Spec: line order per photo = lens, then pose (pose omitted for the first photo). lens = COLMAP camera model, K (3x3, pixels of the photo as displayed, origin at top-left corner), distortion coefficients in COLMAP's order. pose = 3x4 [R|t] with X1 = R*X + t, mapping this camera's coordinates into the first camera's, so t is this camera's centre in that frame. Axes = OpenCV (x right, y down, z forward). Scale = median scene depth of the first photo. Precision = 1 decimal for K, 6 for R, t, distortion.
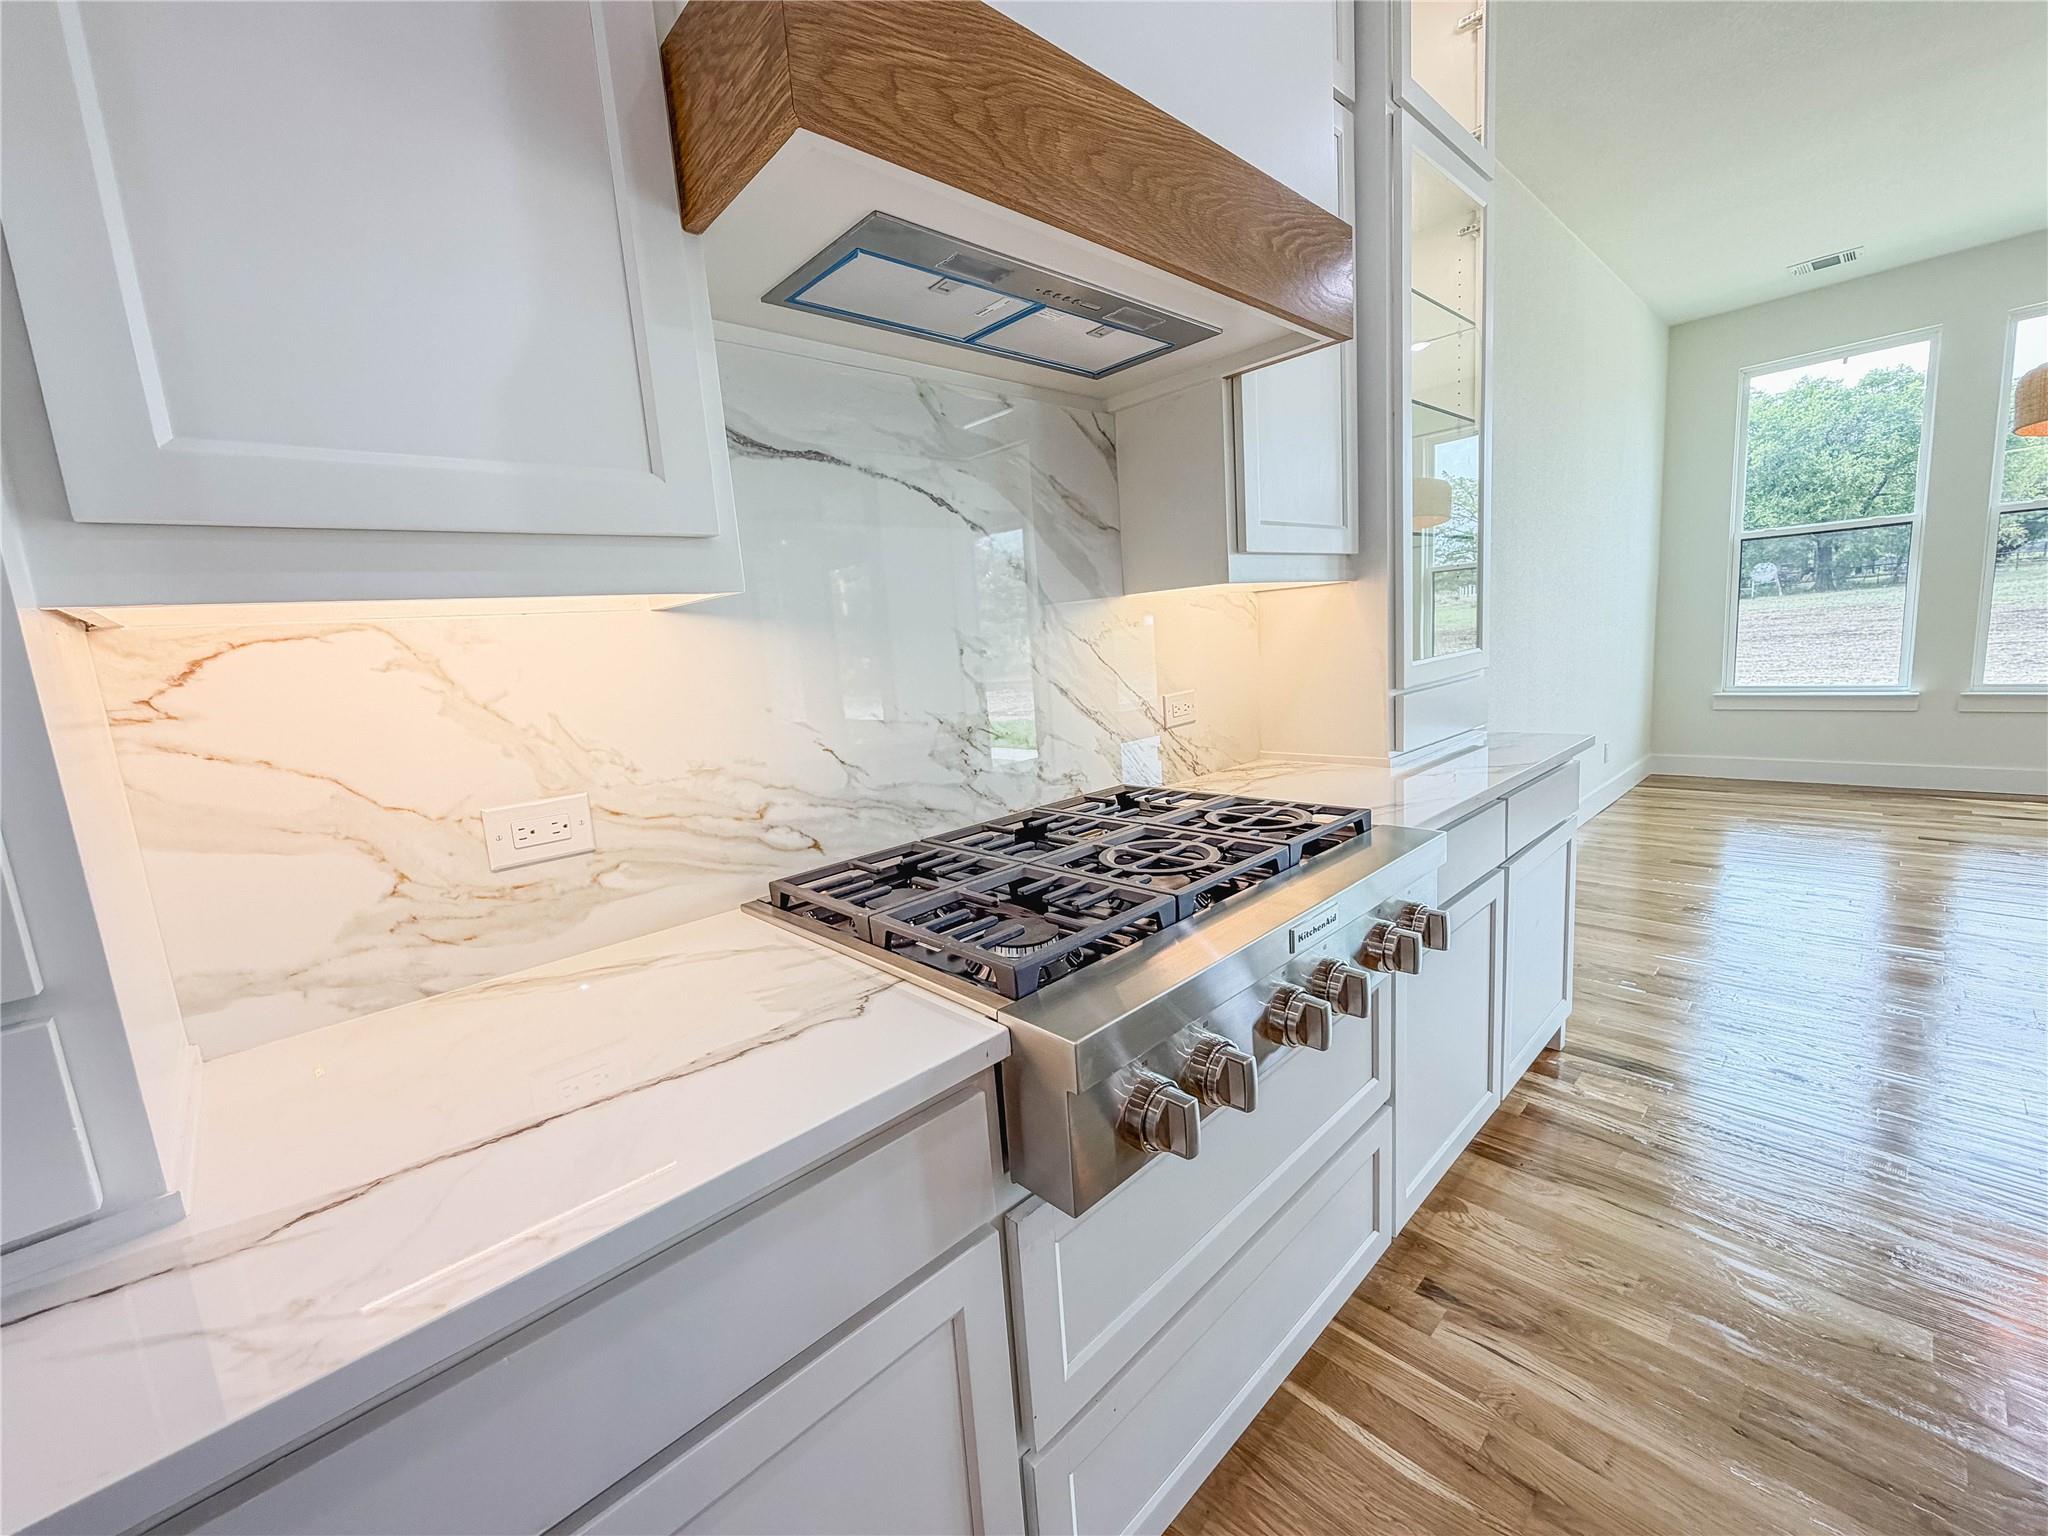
lens RADIAL K [[818.5, 0, 1017.3], [0, 818.5, 765.7], [0, 0, 1]] dist [0.000426, -0.000318]
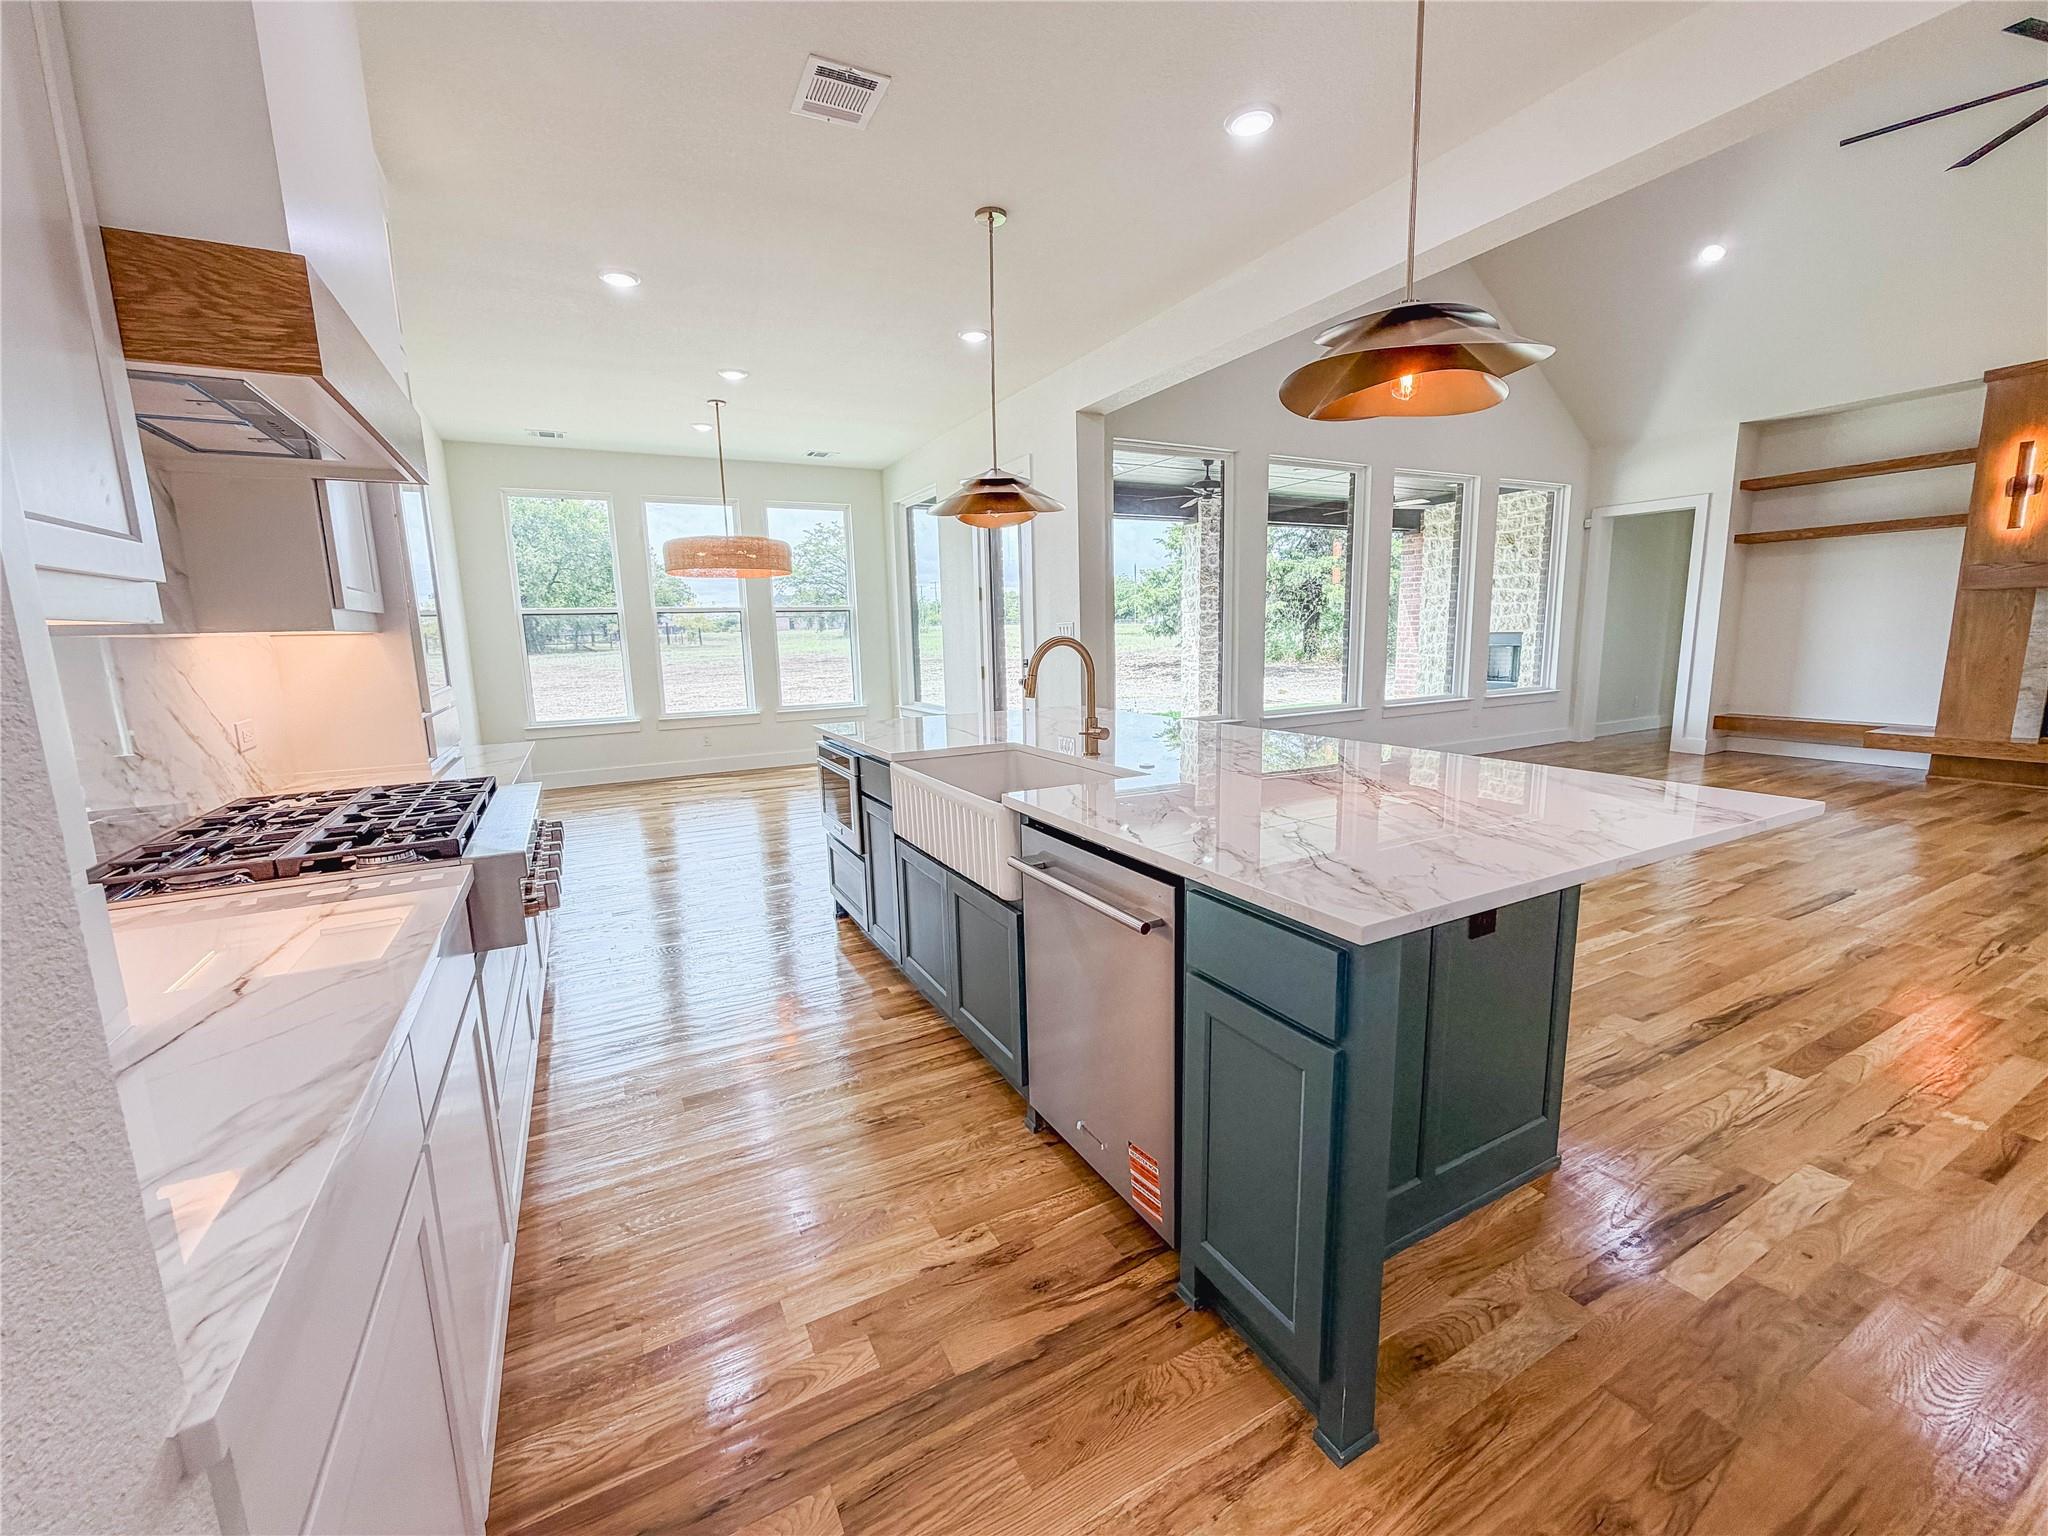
lens RADIAL K [[818.5, 0, 1017.3], [0, 818.5, 765.7], [0, 0, 1]] dist [0.000426, -0.000318]
pose [[0.265554, -0.092652, 0.959634, -0.250983], [0.157166, 0.986217, 0.051726, 0.033386], [-0.951199, 0.137086, 0.276455, -0.132285]]
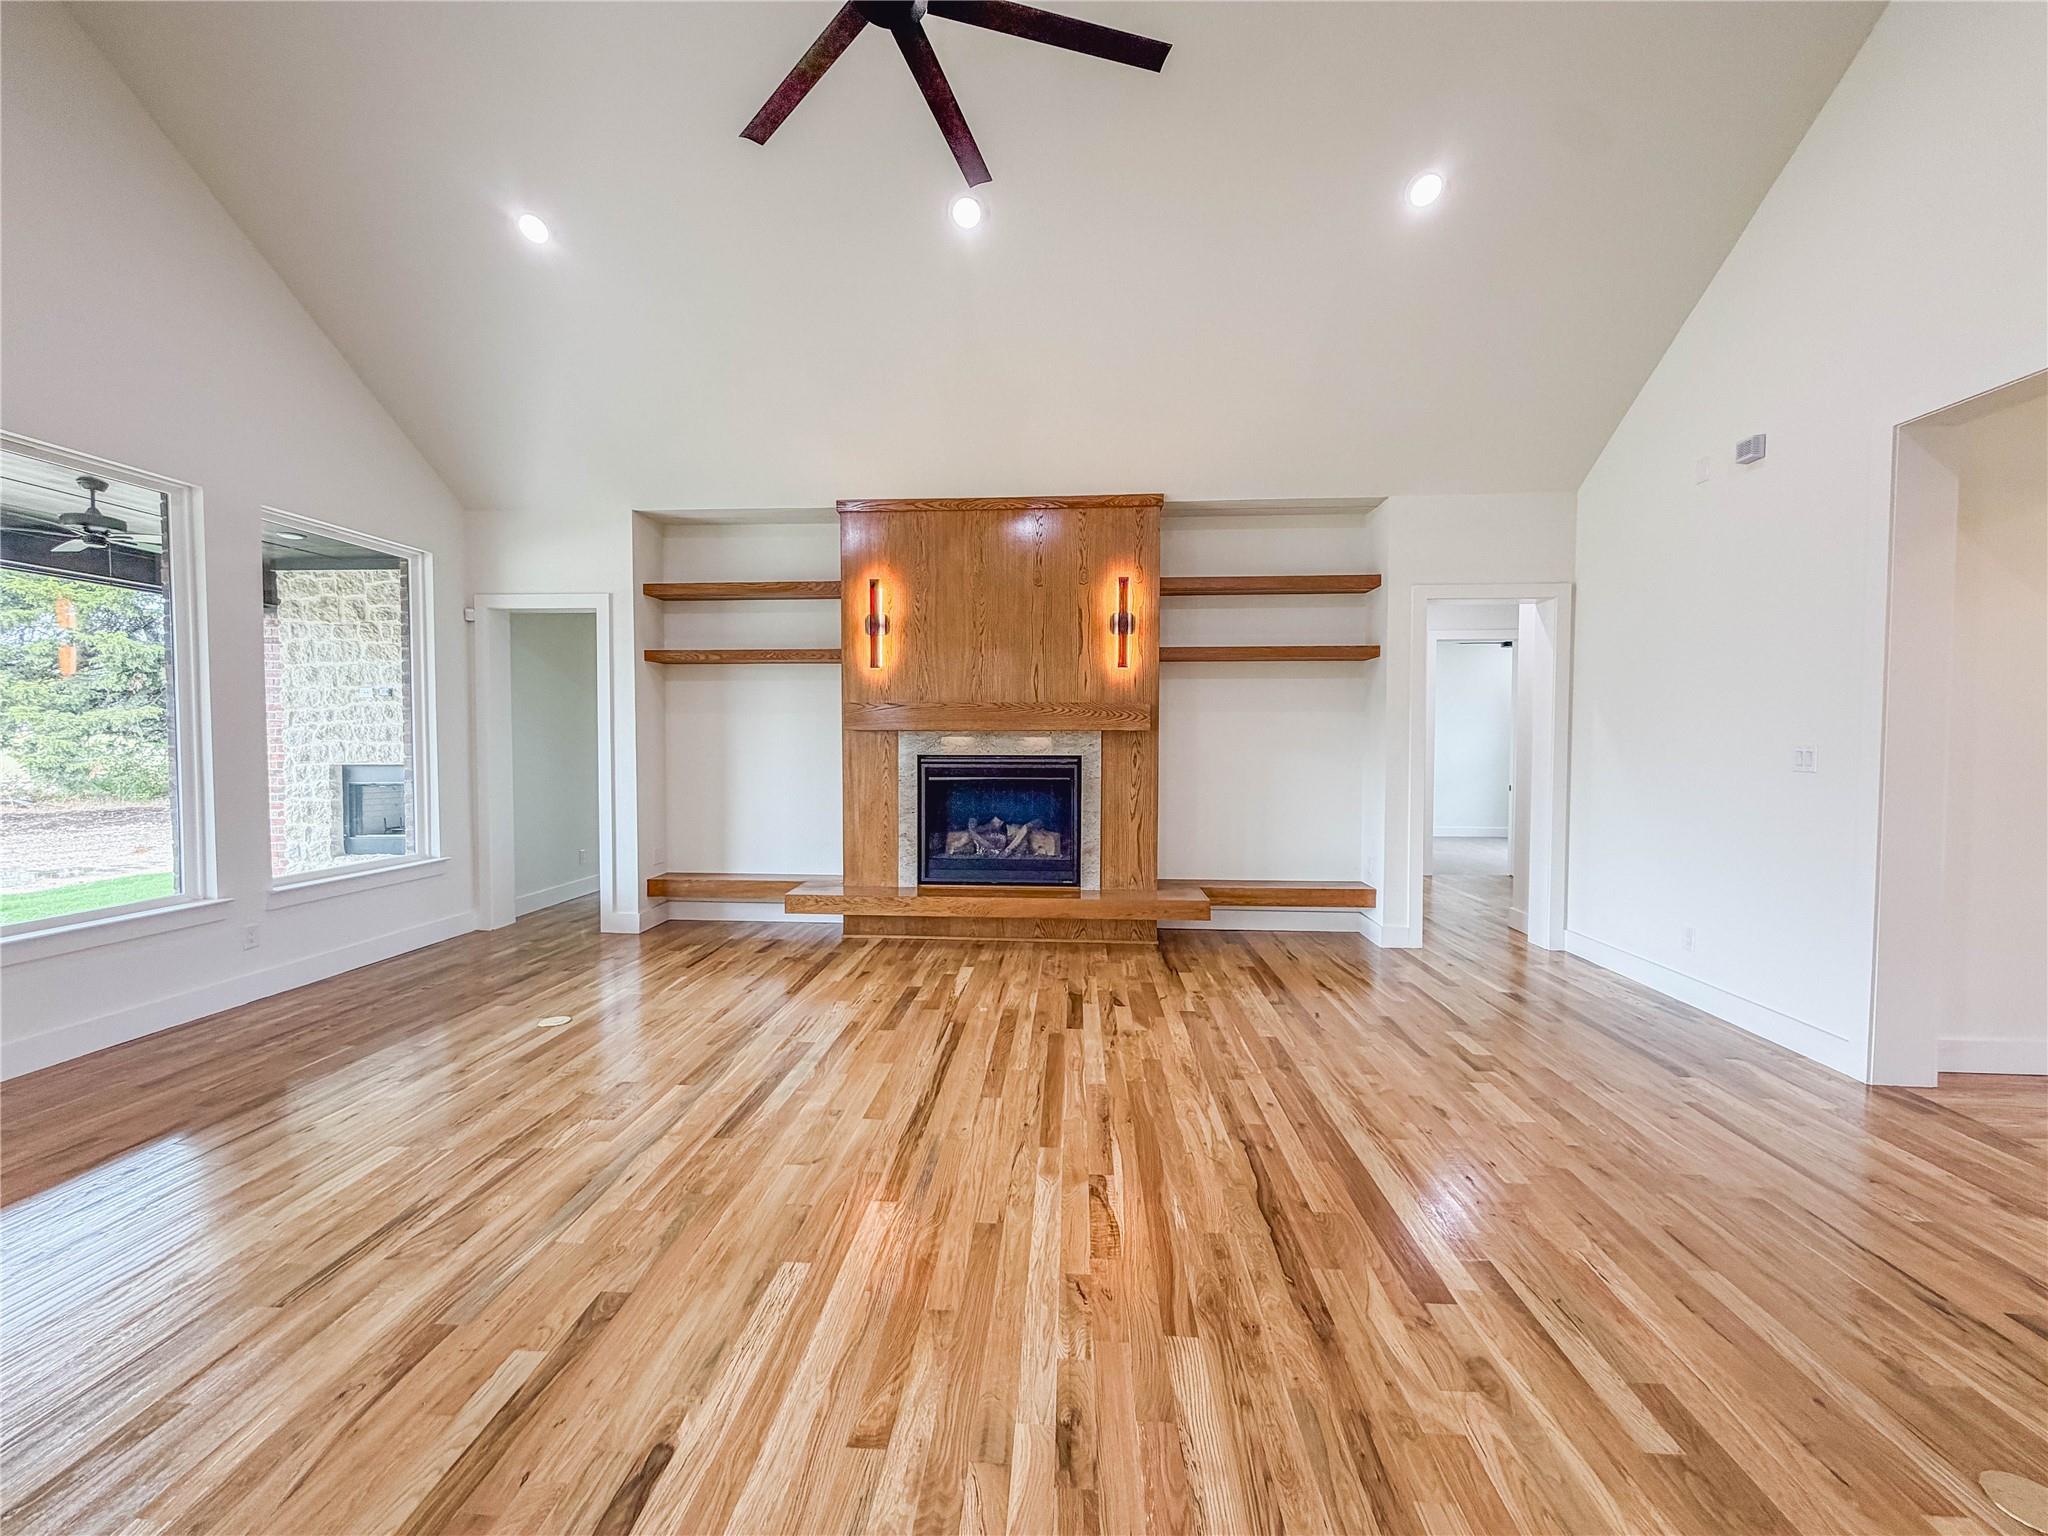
lens RADIAL K [[818.5, 0, 1017.3], [0, 818.5, 765.7], [0, 0, 1]] dist [0.000426, -0.000318]
pose [[-0.679014, 0.046673, 0.732640, 0.356637], [0.162137, 0.982867, 0.087656, 0.047712], [-0.715997, 0.178307, -0.674948, -0.585074]]
